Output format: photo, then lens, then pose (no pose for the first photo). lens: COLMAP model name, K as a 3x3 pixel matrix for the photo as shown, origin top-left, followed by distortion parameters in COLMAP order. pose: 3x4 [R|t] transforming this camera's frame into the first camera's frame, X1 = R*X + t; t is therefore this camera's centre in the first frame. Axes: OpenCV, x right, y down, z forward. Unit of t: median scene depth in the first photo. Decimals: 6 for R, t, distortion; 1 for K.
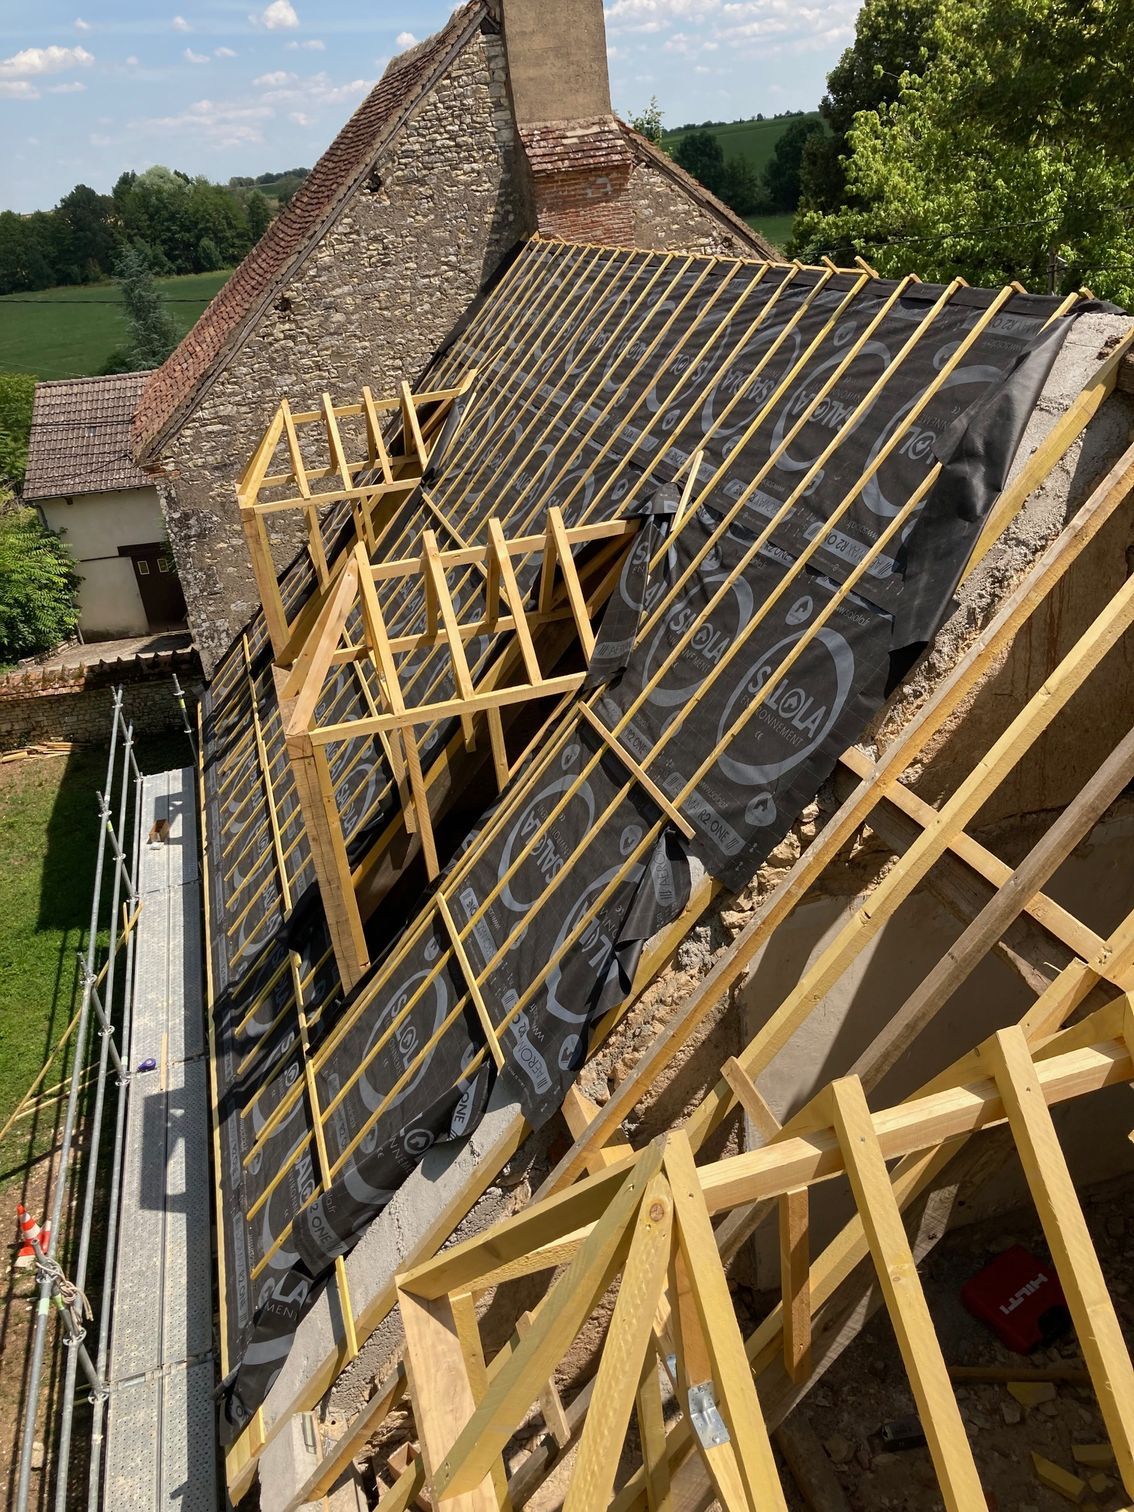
lens RADIAL K [[1287.7, 0, 567.0], [0, 1287.7, 756.0], [0, 0, 1]] dist [0.006788, 0.088435]
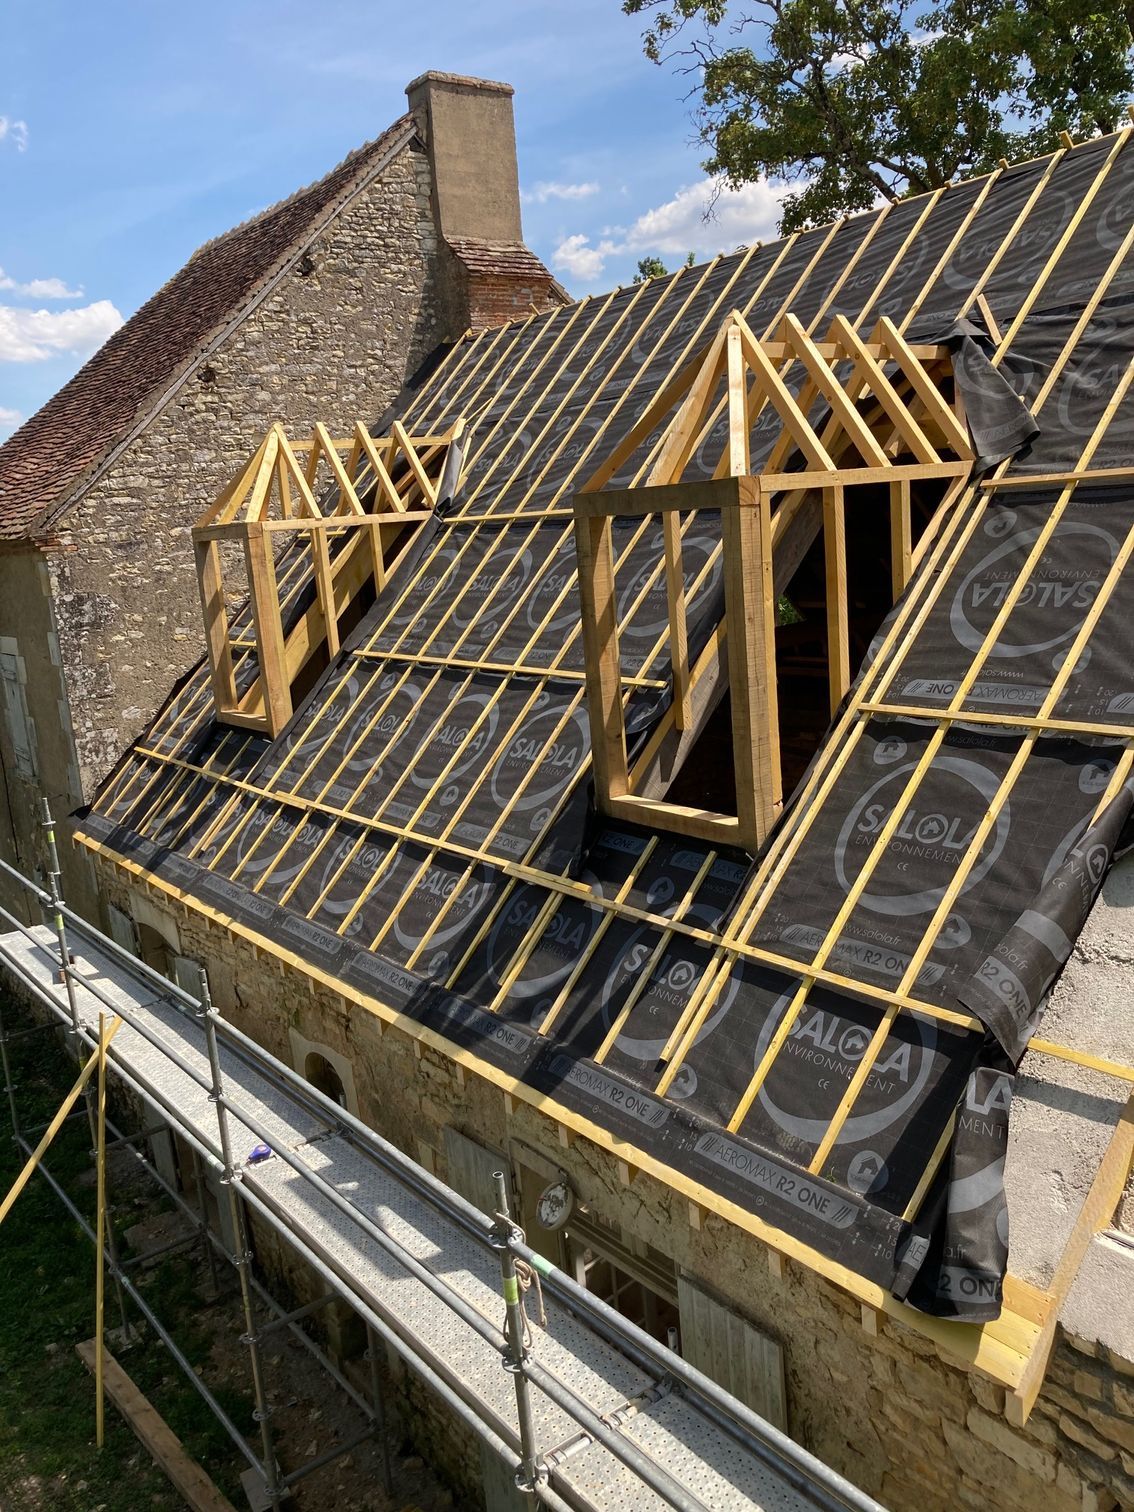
lens RADIAL K [[1271.5, 0, 583.2], [0, 1271.5, 731.6], [0, 0, 1]] dist [0.078174, -0.100590]
pose [[0.932156, -0.025698, 0.361143, -0.307651], [0.133124, 0.951931, -0.275872, 0.178447], [-0.336694, 0.305233, 0.890769, 0.178044]]
